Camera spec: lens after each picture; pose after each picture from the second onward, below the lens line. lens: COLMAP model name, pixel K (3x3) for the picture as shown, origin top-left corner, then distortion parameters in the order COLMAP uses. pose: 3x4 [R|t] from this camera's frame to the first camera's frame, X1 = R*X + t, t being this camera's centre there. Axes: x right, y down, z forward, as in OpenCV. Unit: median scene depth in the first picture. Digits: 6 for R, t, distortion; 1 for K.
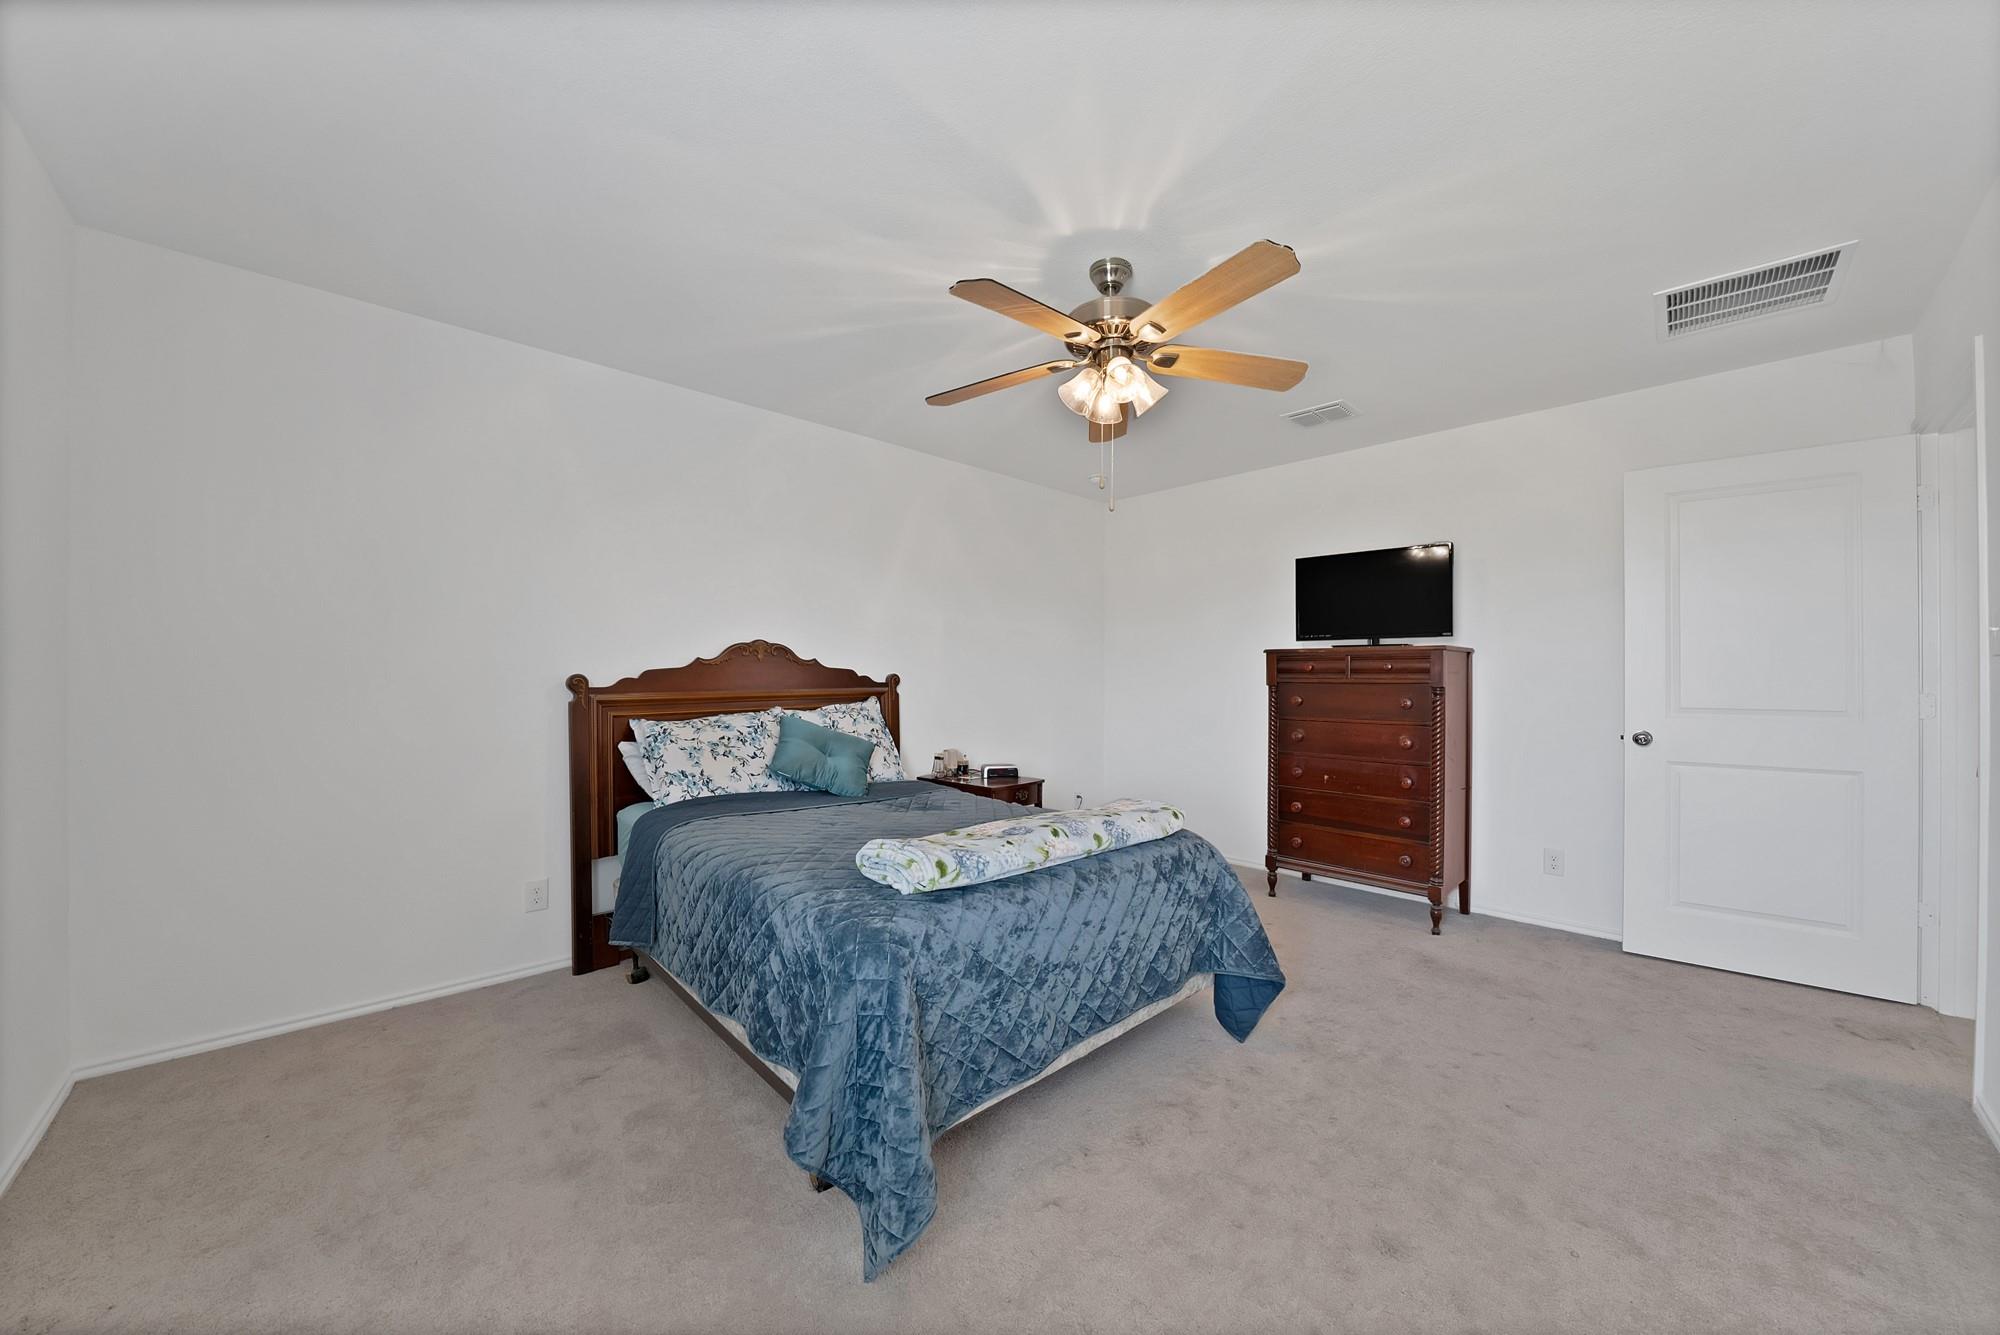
lens RADIAL K [[728.1, 0, 984.2], [0, 728.1, 672.2], [0, 0, 1]] dist [-0.000786, -0.000062]
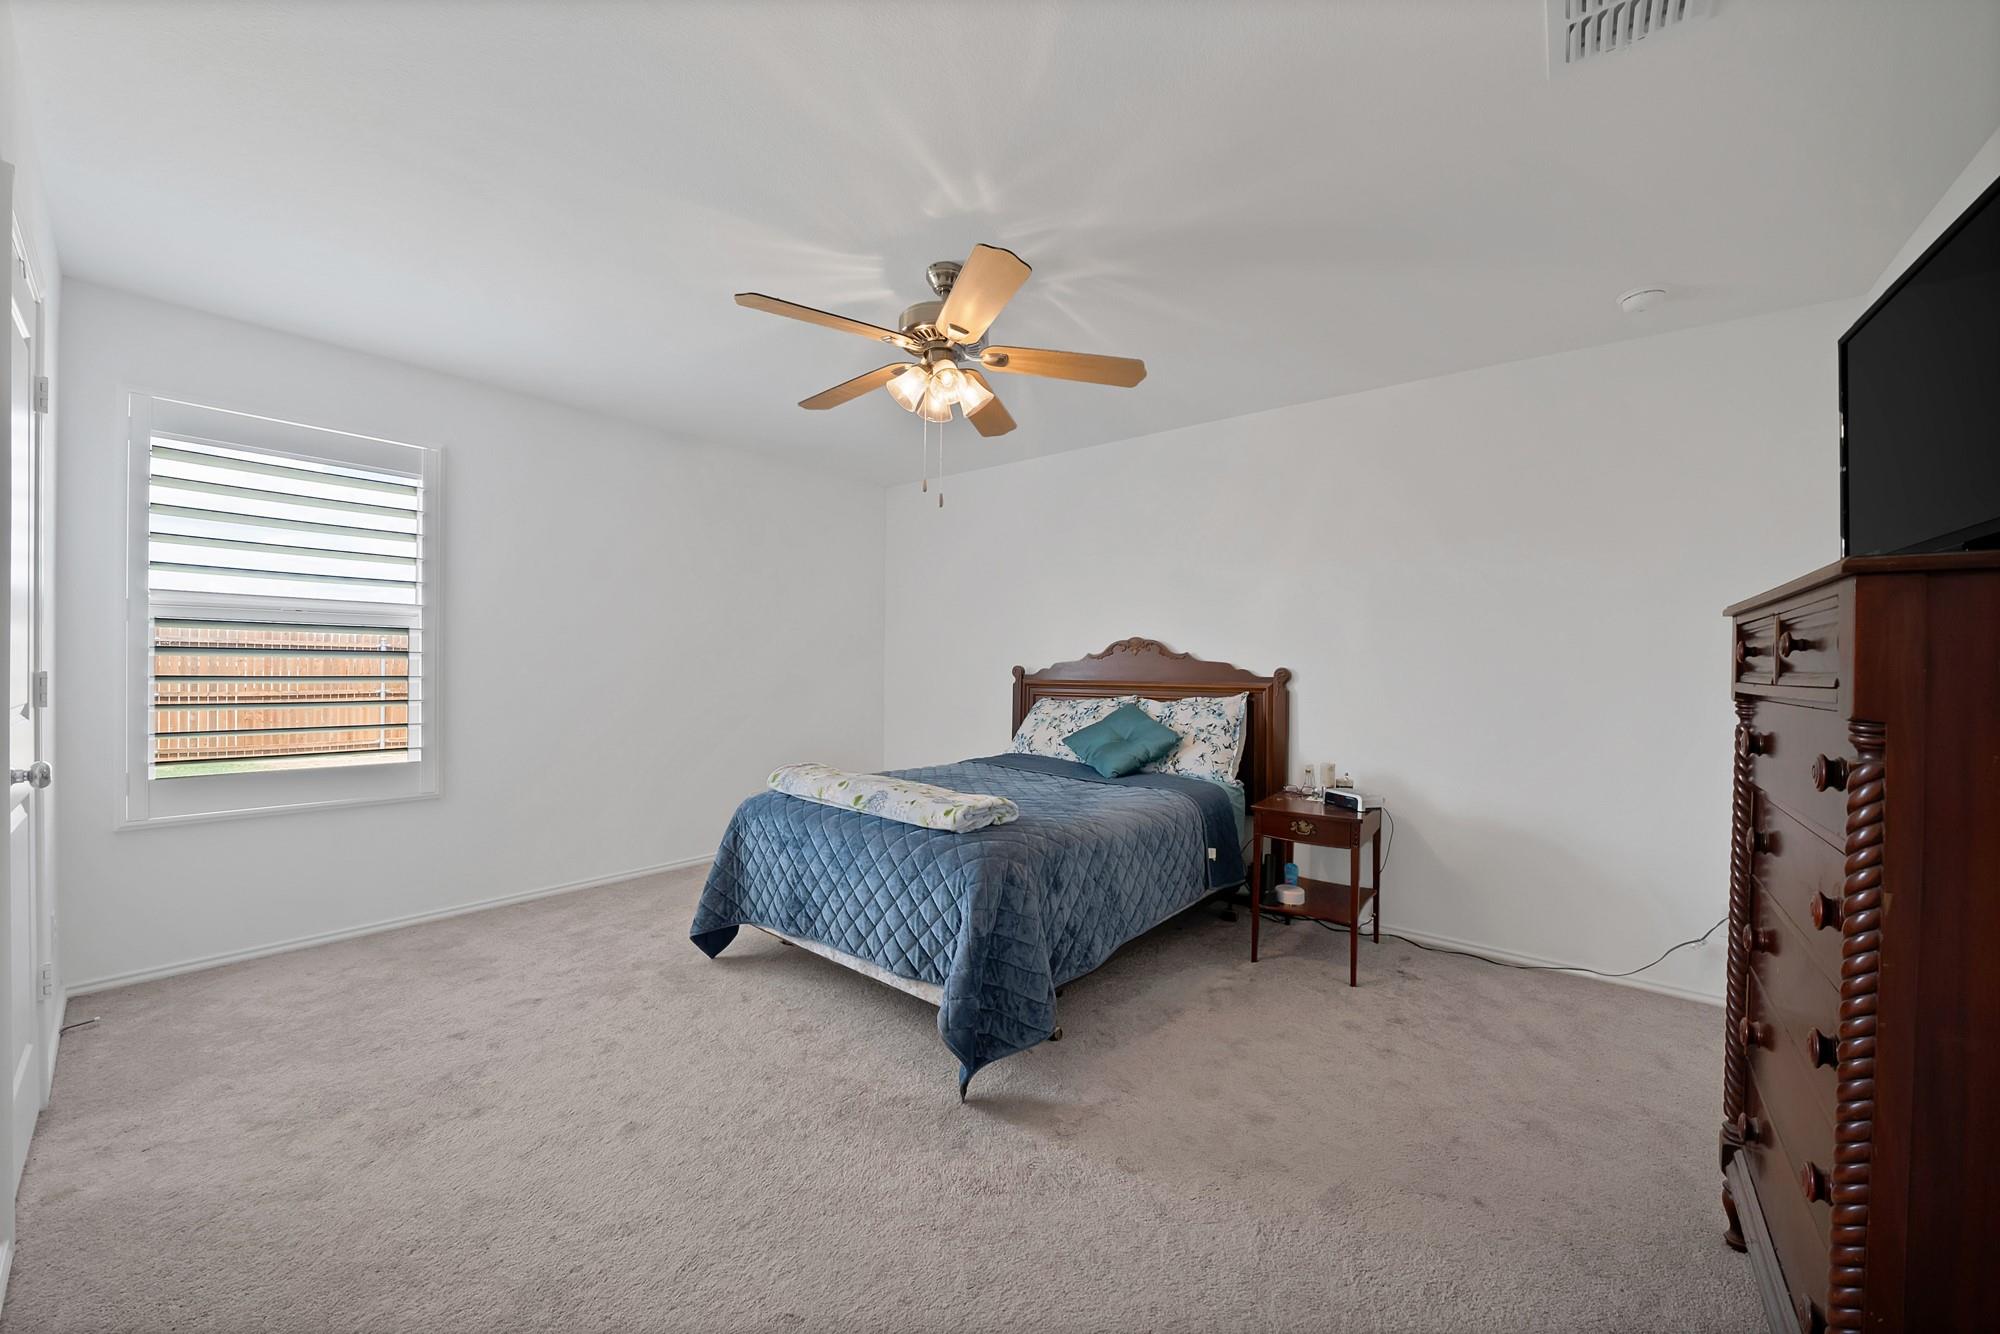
lens RADIAL K [[728.1, 0, 984.2], [0, 728.1, 671.7], [0, 0, 1]] dist [-0.000786, -0.000062]
pose [[0.139188, 0.008507, -0.990229, 0.788643], [-0.012536, 0.999898, 0.006828, 0.005648], [0.990187, 0.011463, 0.139281, 0.594555]]
